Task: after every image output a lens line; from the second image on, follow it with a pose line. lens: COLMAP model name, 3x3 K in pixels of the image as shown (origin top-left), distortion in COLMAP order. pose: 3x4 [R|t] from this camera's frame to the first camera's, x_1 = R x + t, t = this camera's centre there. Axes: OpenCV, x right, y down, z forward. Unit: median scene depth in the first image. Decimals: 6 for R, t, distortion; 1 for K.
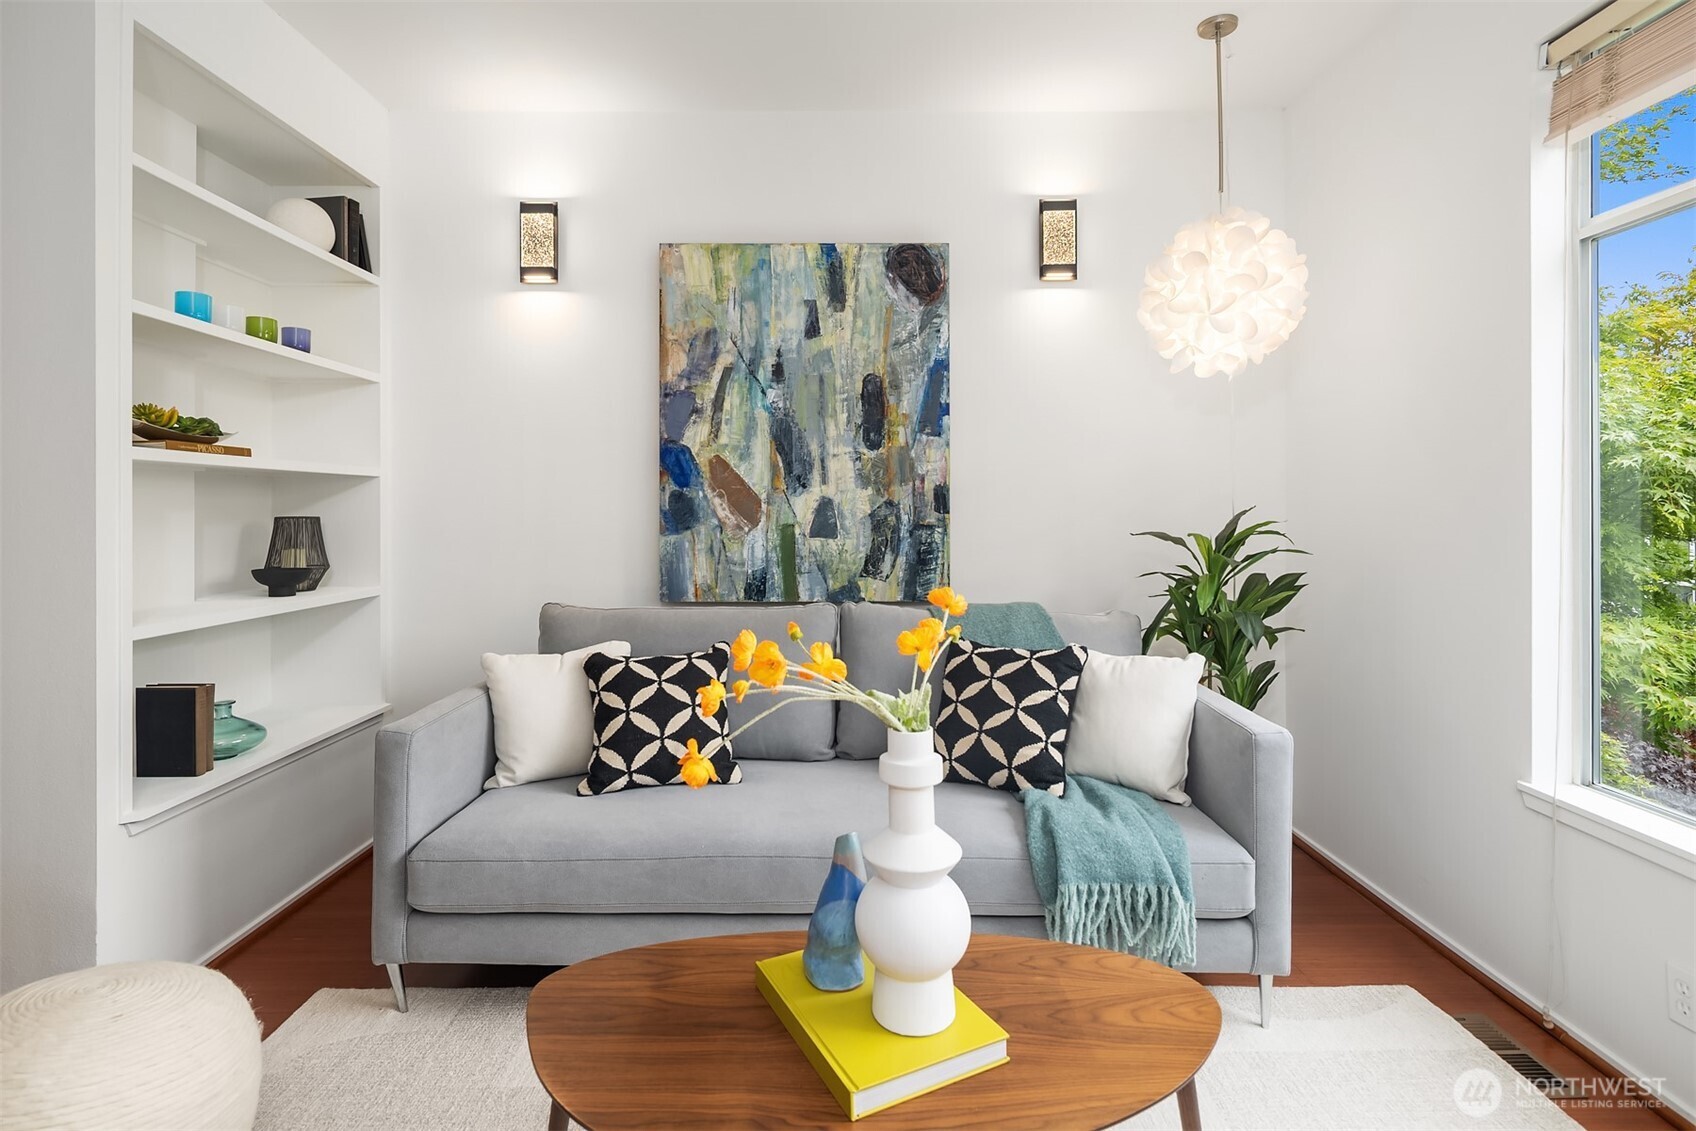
lens RADIAL K [[831.6, 0, 843.1], [0, 831.6, 503.2], [0, 0, 1]] dist [0.002375, -0.000323]
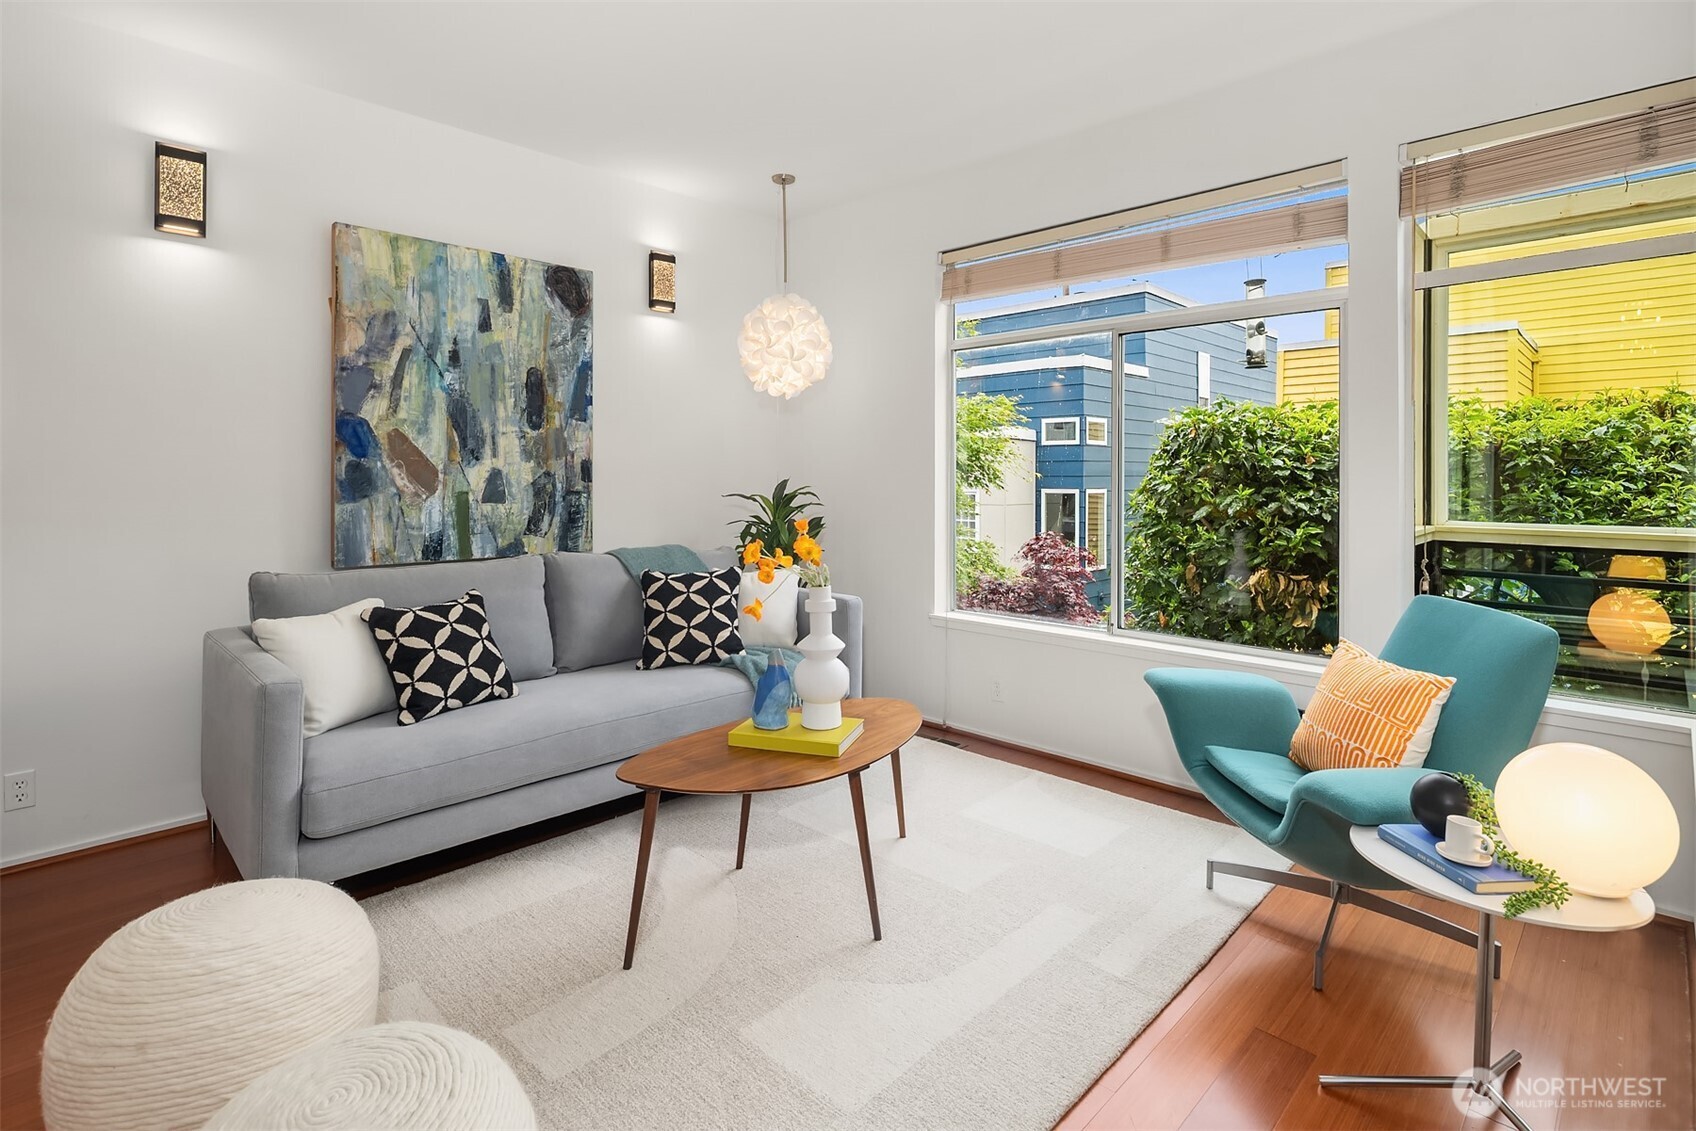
lens RADIAL K [[826.7, 0, 851.6], [0, 826.7, 473.6], [0, 0, 1]] dist [-0.001532, -0.000889]
pose [[0.700109, 0.005523, 0.714015, -0.503546], [-0.005526, 0.999982, -0.002316, 0.000004], [-0.714015, -0.002325, 0.700127, -0.179076]]
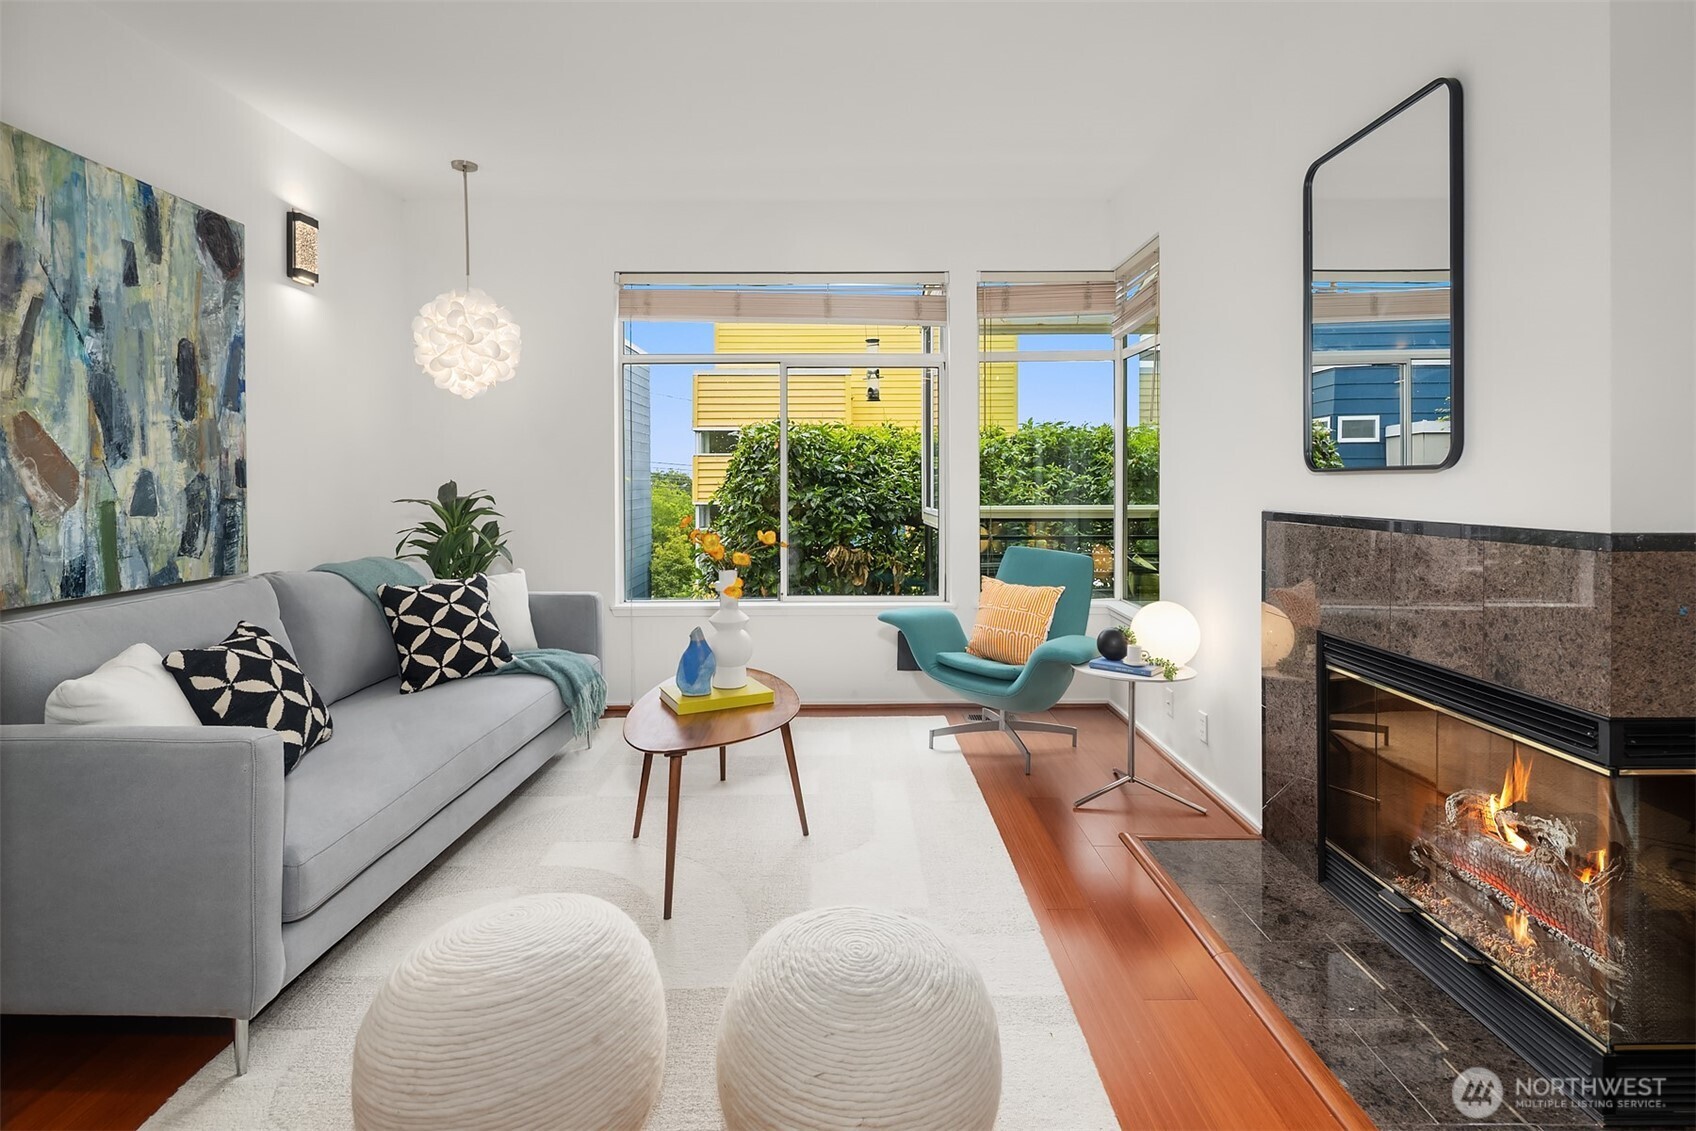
lens RADIAL K [[813.4, 0, 847.1], [0, 813.4, 487.4], [0, 0, 1]] dist [0.000295, -0.006861]
pose [[0.003225, -0.006586, 0.999973, -0.879954], [0.000946, 0.999978, 0.006583, 0.006625], [-0.999994, 0.000925, 0.003231, 0.251507]]
